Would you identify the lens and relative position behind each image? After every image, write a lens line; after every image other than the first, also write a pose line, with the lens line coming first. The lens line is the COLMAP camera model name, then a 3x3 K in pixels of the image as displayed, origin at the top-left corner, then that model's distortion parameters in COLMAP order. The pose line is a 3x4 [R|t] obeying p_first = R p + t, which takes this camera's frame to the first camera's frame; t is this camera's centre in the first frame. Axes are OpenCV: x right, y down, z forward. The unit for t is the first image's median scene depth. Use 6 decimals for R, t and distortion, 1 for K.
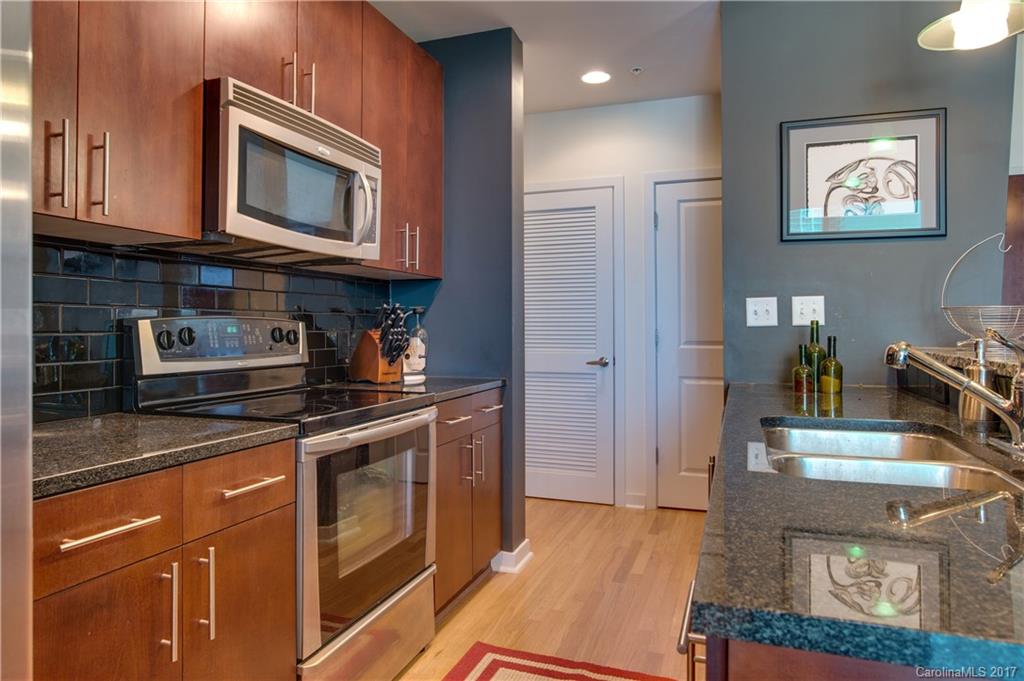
lens RADIAL K [[647.8, 0, 512.7], [0, 647.8, 320.3], [0, 0, 1]] dist [-0.020744, 0.003280]
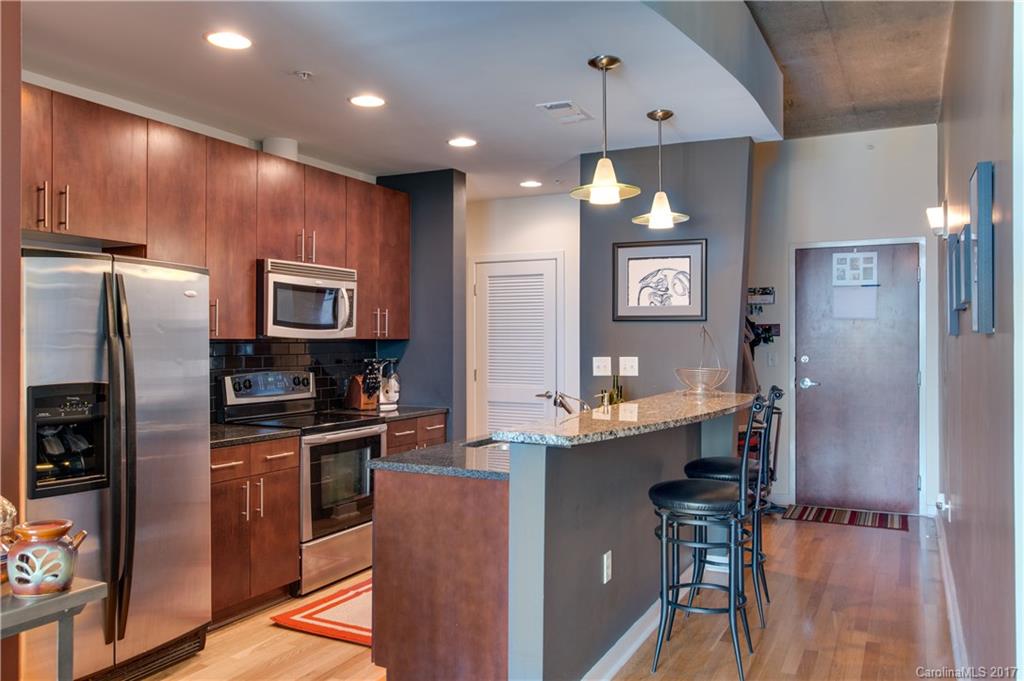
lens RADIAL K [[794.0, 0, 512.0], [0, 794.0, 340.5], [0, 0, 1]] dist [-0.000532, 0.003816]
pose [[0.992598, 0.001334, -0.121437, 0.433562], [0.000018, 0.999938, 0.011132, -0.103090], [0.121444, -0.011052, 0.992537, -0.965644]]
